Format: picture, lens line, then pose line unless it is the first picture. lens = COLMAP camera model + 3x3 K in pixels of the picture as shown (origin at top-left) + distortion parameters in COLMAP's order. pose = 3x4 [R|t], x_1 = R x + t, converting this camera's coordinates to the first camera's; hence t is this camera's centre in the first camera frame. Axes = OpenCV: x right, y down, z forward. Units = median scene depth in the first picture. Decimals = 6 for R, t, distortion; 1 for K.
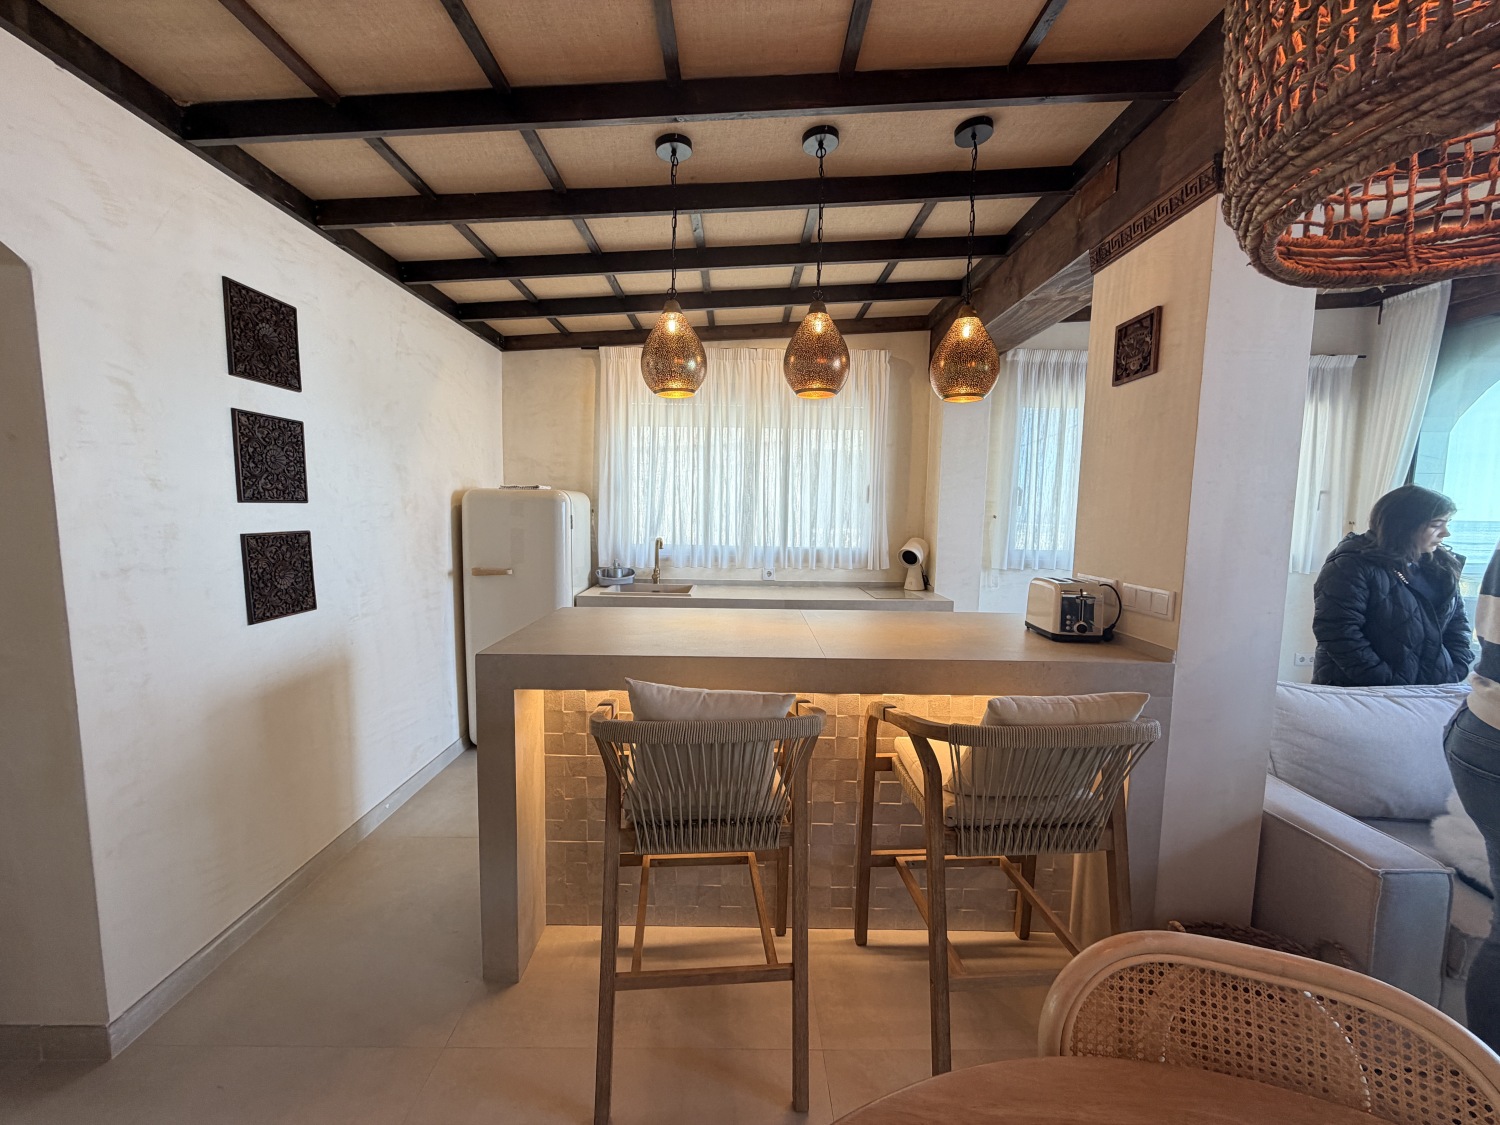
lens RADIAL K [[590.6, 0, 732.7], [0, 590.6, 567.5], [0, 0, 1]] dist [-0.001003, 0.000245]
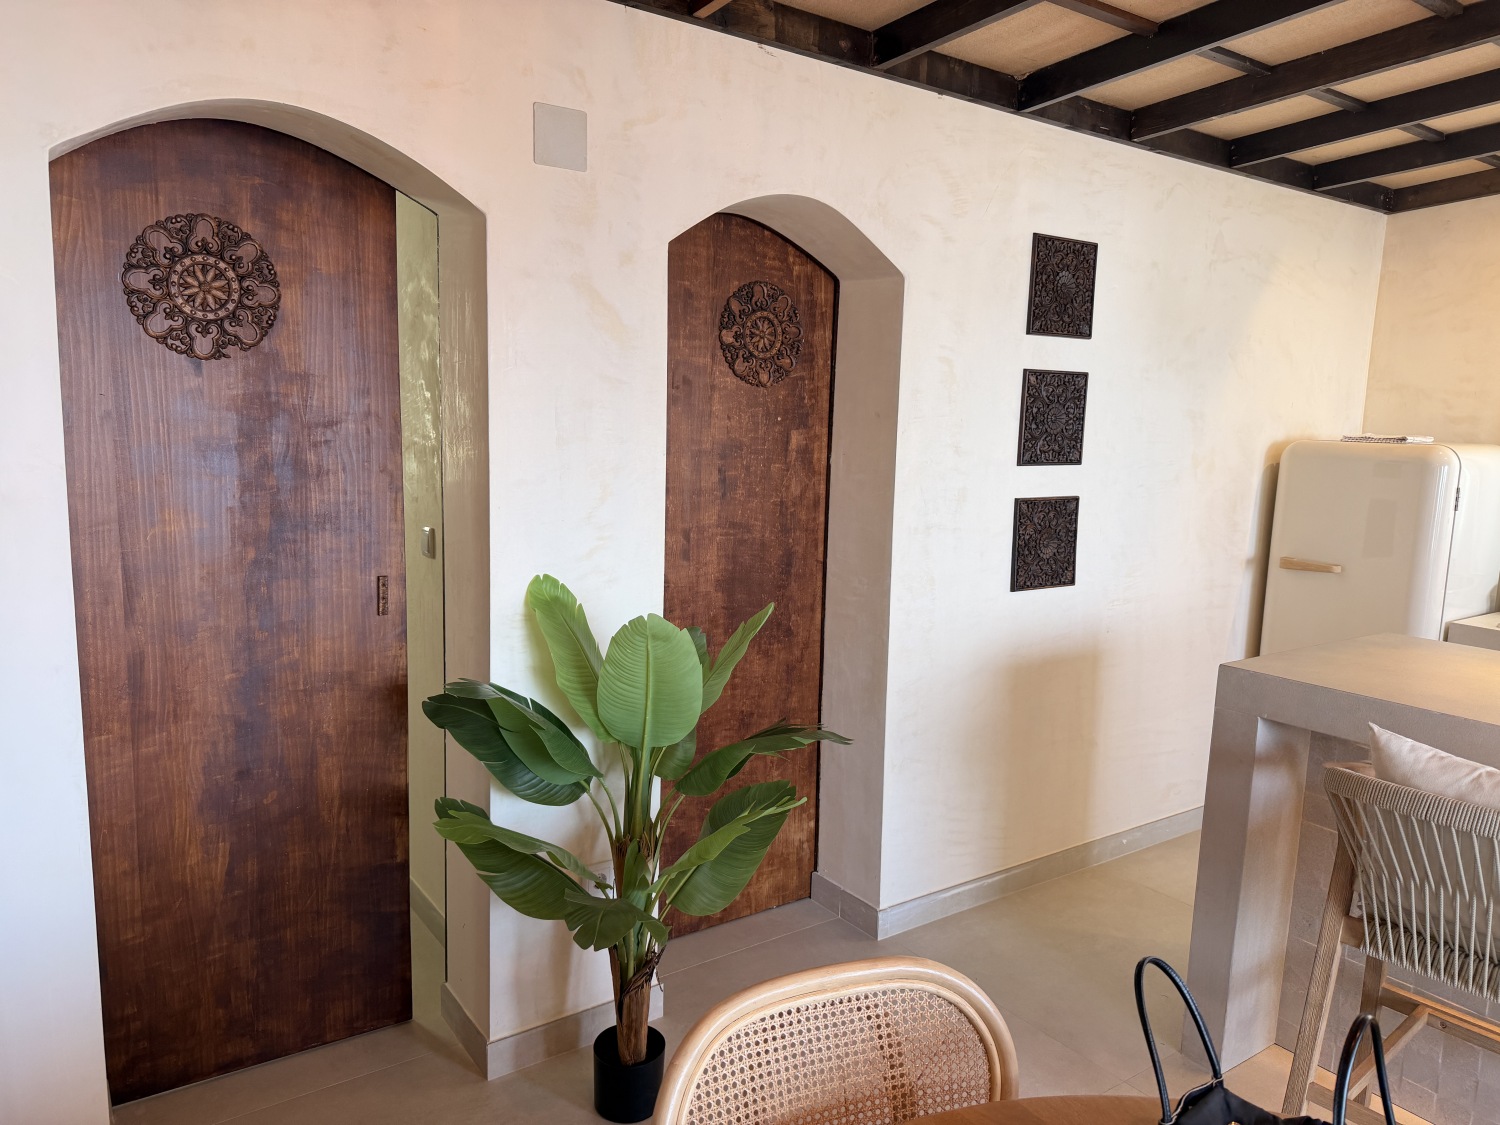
lens RADIAL K [[1035.4, 0, 781.4], [0, 1035.4, 577.3], [0, 0, 1]] dist [0.051153, -0.056286]
pose [[0.597710, 0.127245, -0.791550, 0.266268], [-0.101357, 0.991396, 0.082835, -0.026137], [0.795280, 0.030717, 0.605464, -0.294386]]
